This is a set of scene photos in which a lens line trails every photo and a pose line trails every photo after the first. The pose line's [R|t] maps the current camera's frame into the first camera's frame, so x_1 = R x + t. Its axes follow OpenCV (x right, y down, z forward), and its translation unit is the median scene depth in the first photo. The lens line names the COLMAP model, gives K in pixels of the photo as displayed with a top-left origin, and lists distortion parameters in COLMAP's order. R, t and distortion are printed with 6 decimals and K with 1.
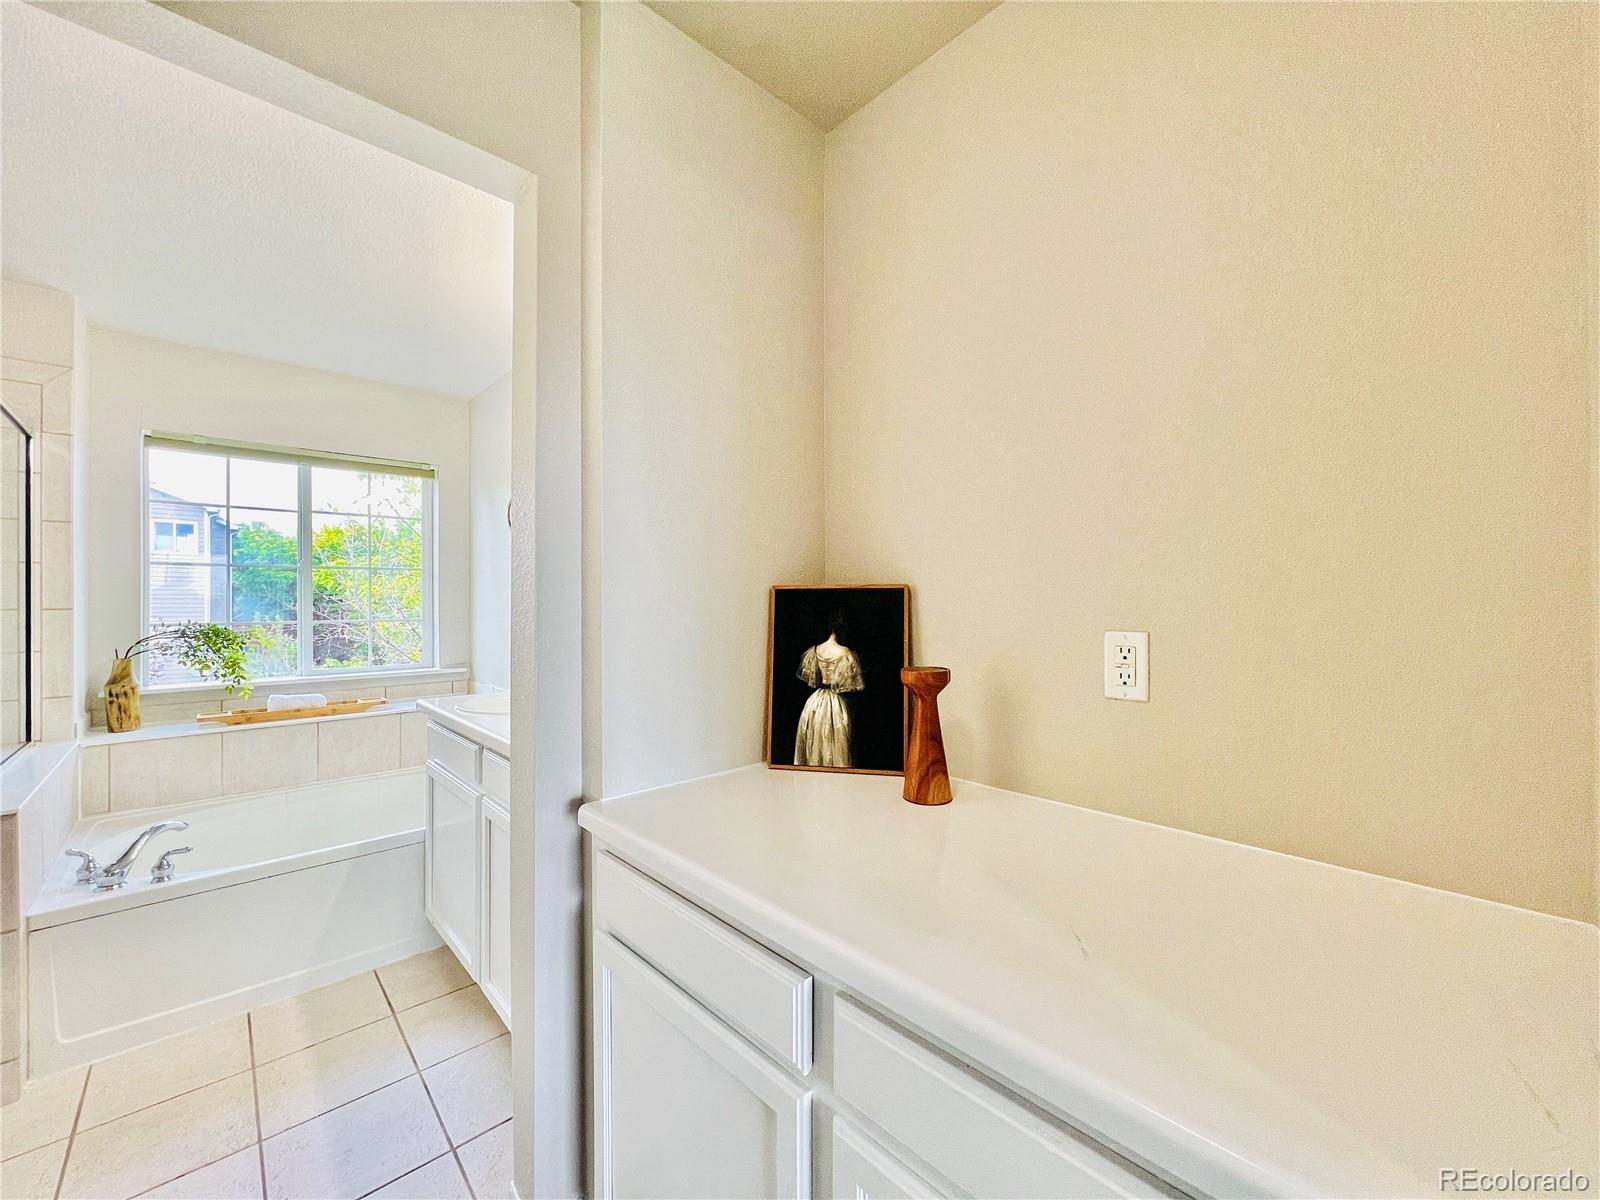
lens RADIAL K [[639.8, 0, 798.0], [0, 639.8, 598.1], [0, 0, 1]] dist [-0.002950, 0.000364]
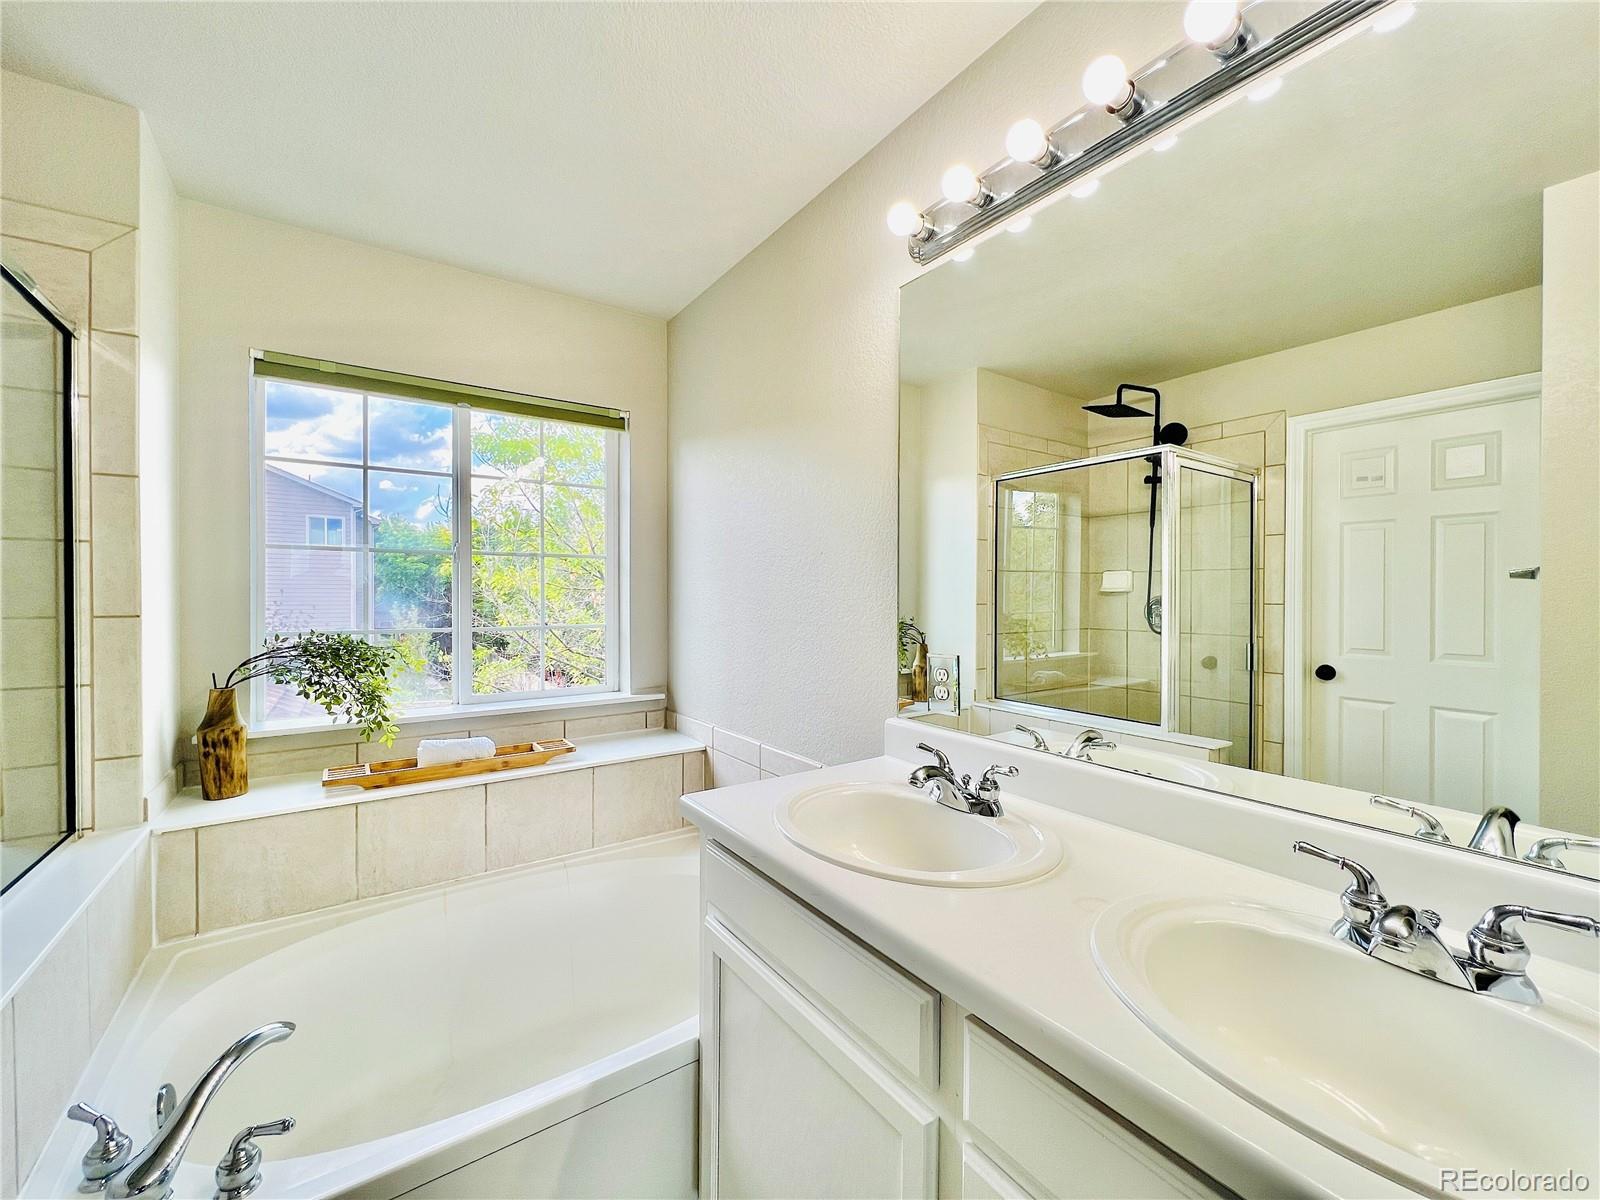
lens RADIAL K [[639.8, 0, 798.0], [0, 639.8, 598.1], [0, 0, 1]] dist [-0.002950, 0.000364]
pose [[0.990233, 0.008101, -0.139184, -0.366896], [-0.006412, 0.999900, 0.012577, -0.011208], [0.139272, -0.011561, 0.990187, 0.419655]]
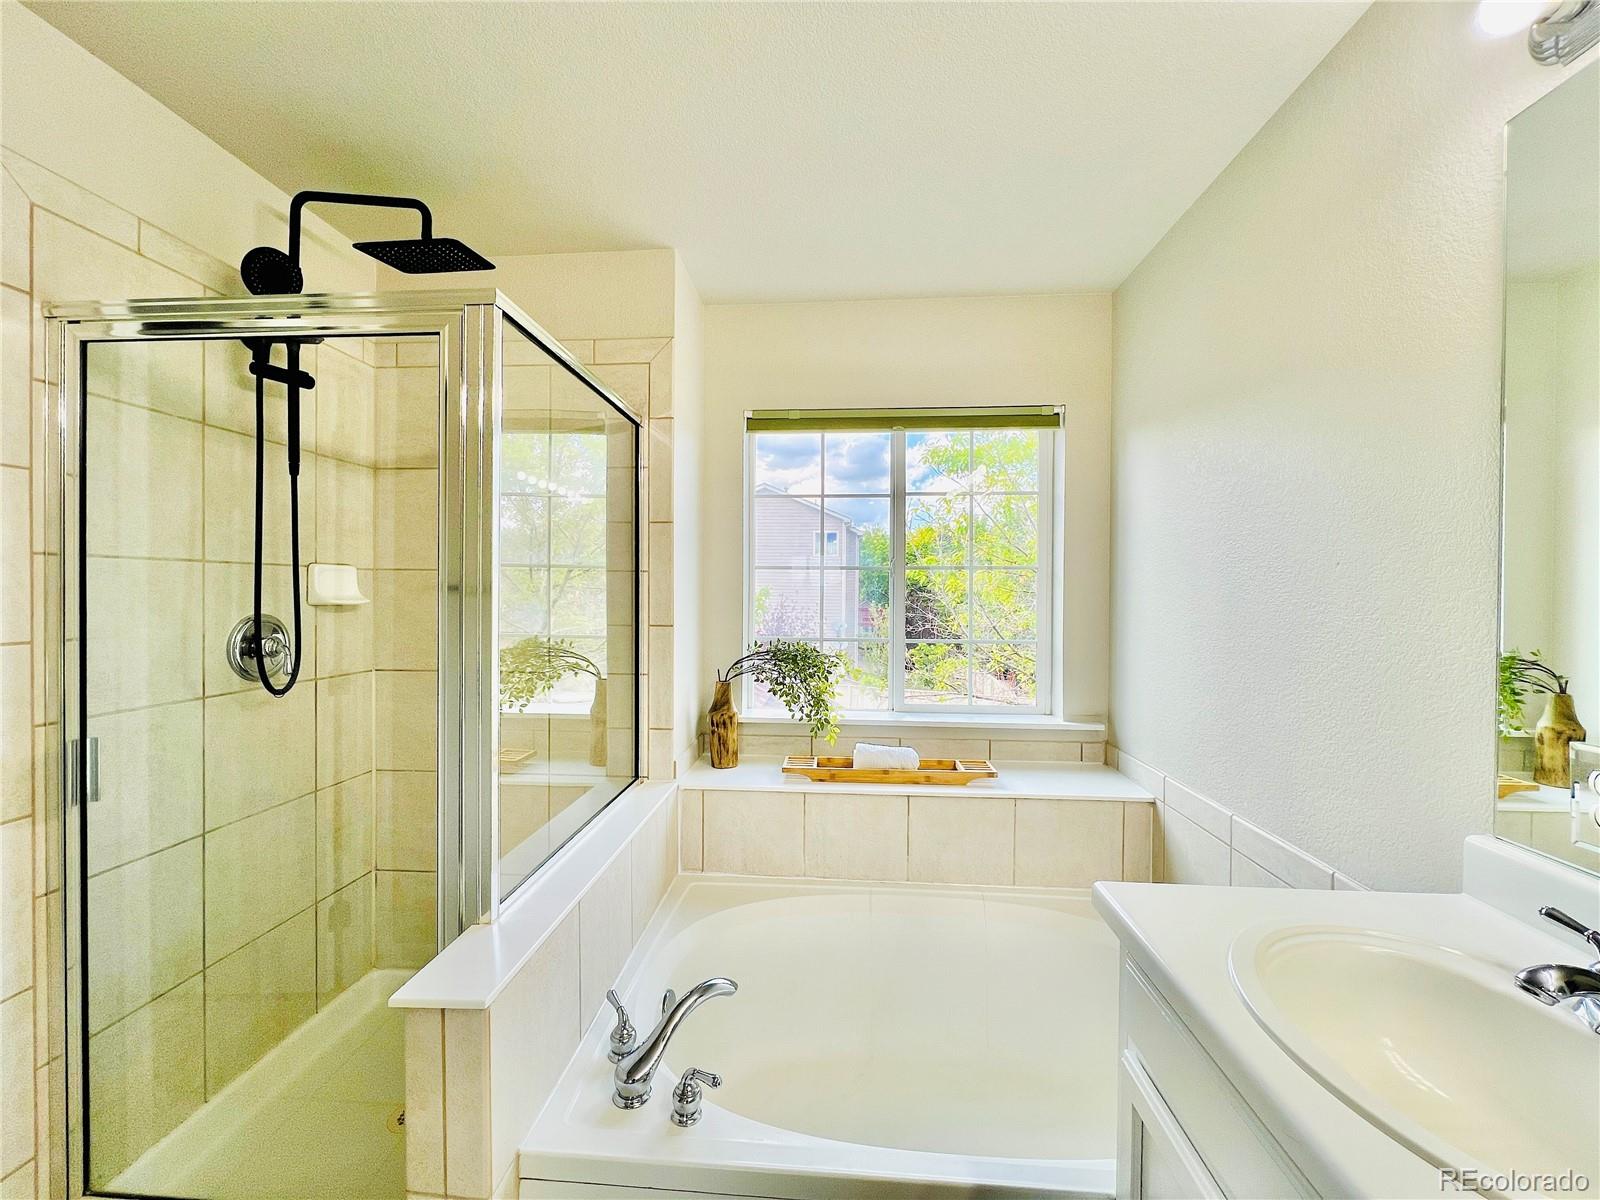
lens RADIAL K [[639.8, 0, 798.0], [0, 639.8, 598.1], [0, 0, 1]] dist [-0.002950, 0.000364]
pose [[0.679727, 0.016017, -0.733290, -0.362683], [-0.005553, 0.999845, 0.016693, -0.030505], [0.733444, -0.007275, 0.679711, 0.488232]]
